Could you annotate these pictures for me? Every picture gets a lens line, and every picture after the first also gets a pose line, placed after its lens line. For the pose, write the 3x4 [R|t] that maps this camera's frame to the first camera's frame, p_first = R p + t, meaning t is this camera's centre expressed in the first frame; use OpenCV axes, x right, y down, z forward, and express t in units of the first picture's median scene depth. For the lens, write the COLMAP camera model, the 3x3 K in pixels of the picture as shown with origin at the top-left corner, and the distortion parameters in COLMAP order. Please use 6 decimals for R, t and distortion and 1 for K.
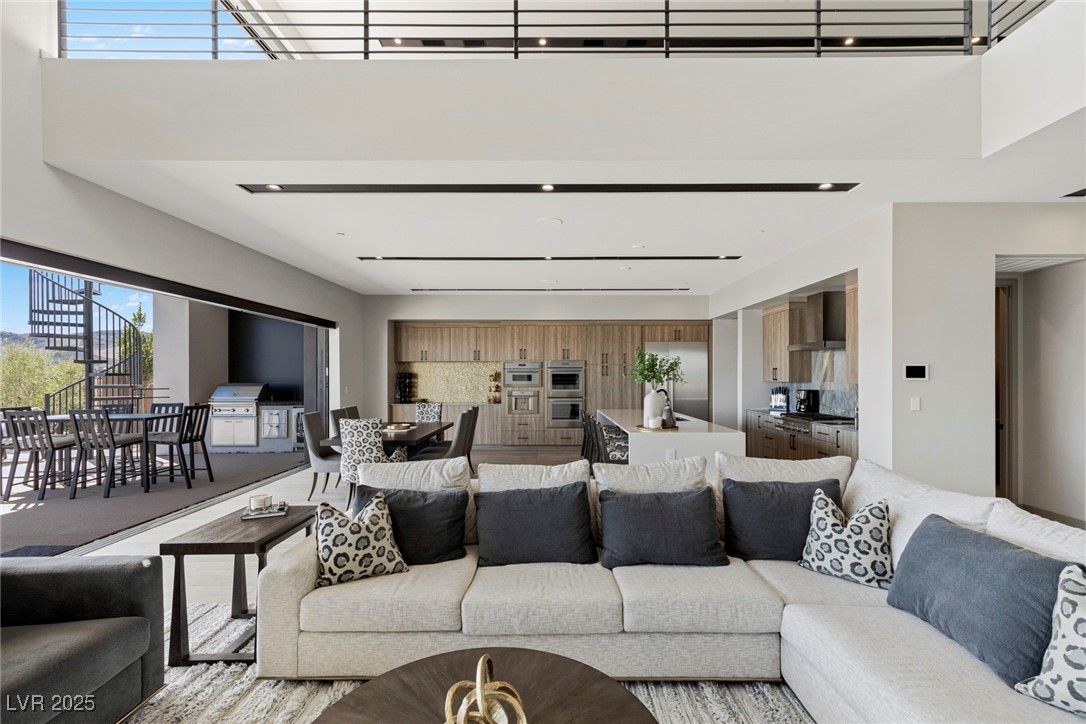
lens RADIAL K [[493.0, 0, 553.0], [0, 493.0, 379.4], [0, 0, 1]] dist [0.003052, 0.001342]
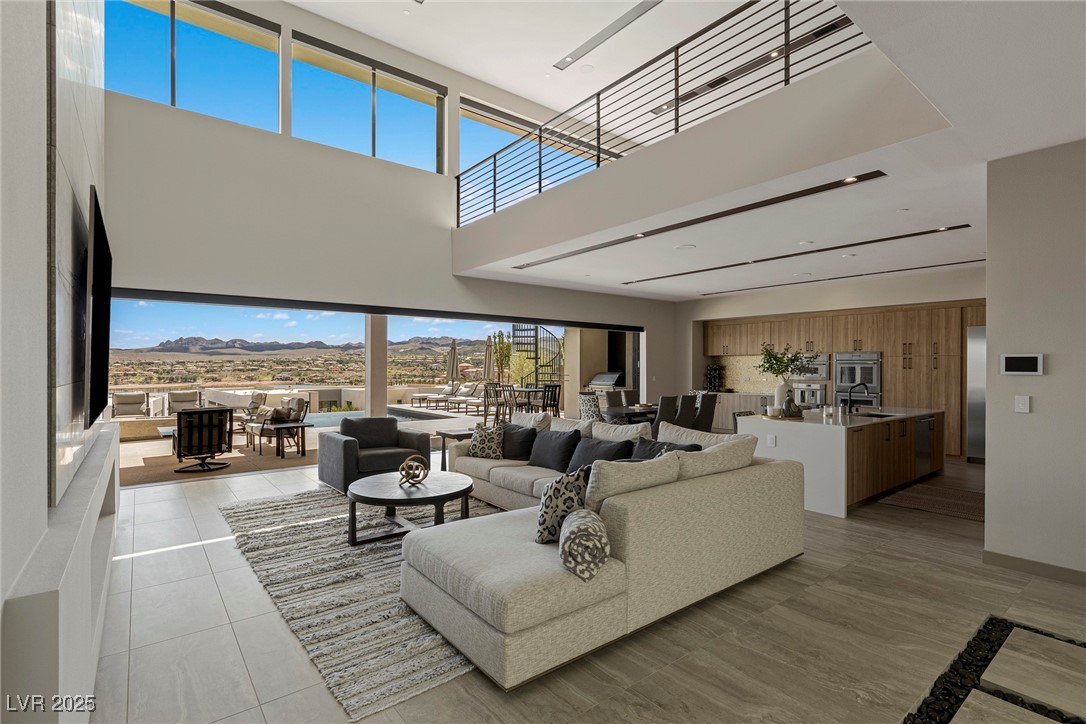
lens RADIAL K [[517.8, 0, 541.7], [0, 517.8, 362.2], [0, 0, 1]] dist [0.002201, 0.000240]
pose [[0.616066, -0.002681, -0.787690, 0.424940], [-0.013137, 0.999820, -0.013678, 0.001281], [0.787585, 0.018775, 0.615920, -0.059474]]
